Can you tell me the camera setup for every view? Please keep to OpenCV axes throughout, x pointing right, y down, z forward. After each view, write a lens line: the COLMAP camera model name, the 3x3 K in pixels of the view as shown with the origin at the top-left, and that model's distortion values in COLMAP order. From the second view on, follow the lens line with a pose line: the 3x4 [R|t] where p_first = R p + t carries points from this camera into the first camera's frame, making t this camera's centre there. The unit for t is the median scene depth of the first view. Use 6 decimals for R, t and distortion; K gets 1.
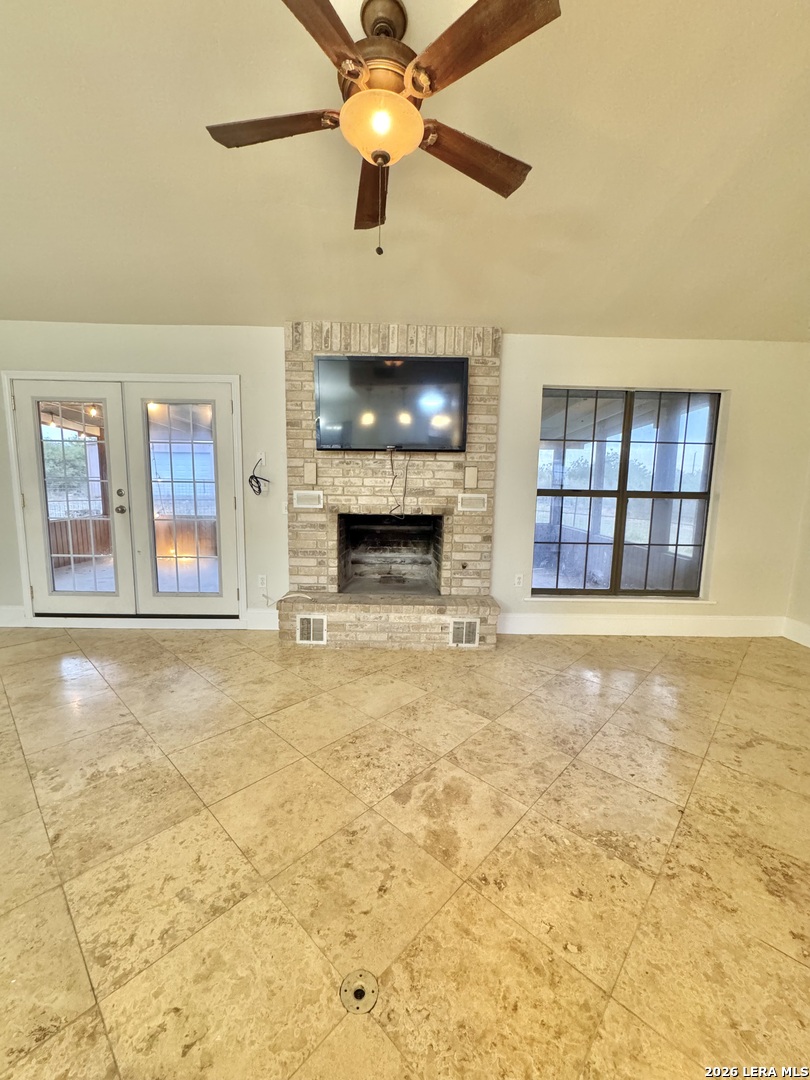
lens RADIAL K [[430.1, 0, 405.0], [0, 430.1, 540.0], [0, 0, 1]] dist [-0.002657, 0.000101]
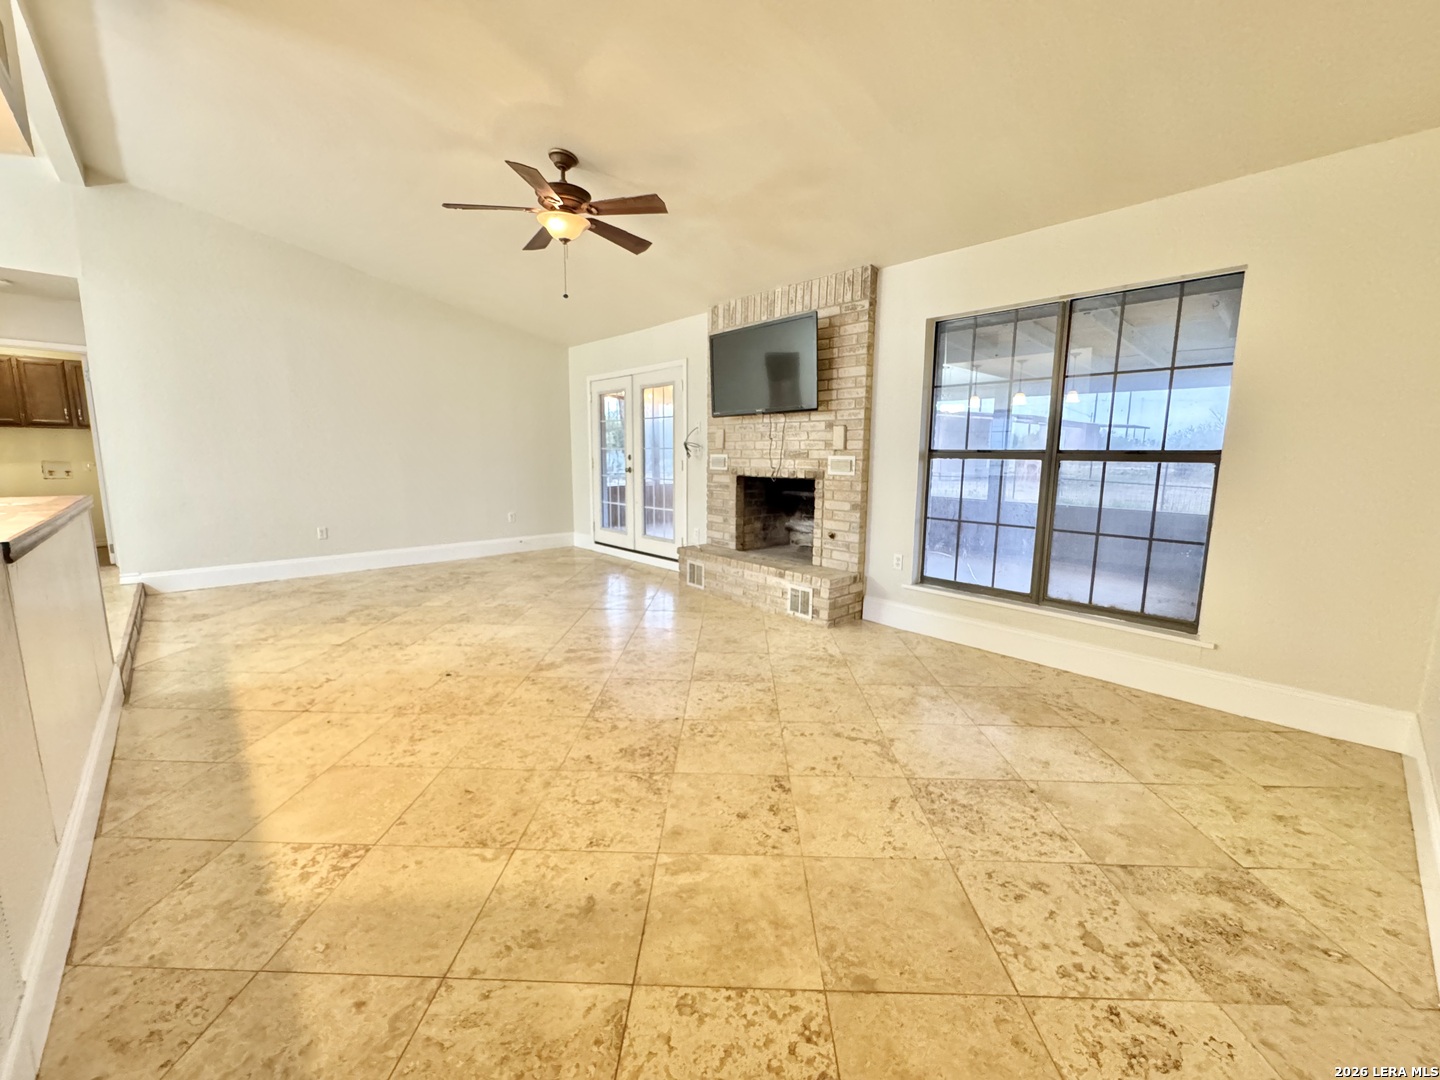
lens RADIAL K [[573.5, 0, 720.0], [0, 573.5, 540.0], [0, 0, 1]] dist [-0.002657, 0.000101]
pose [[0.665014, 0.099675, -0.740149, 0.893640], [-0.091775, 0.994449, 0.051462, 0.029304], [0.741170, 0.033704, 0.670471, 0.013037]]
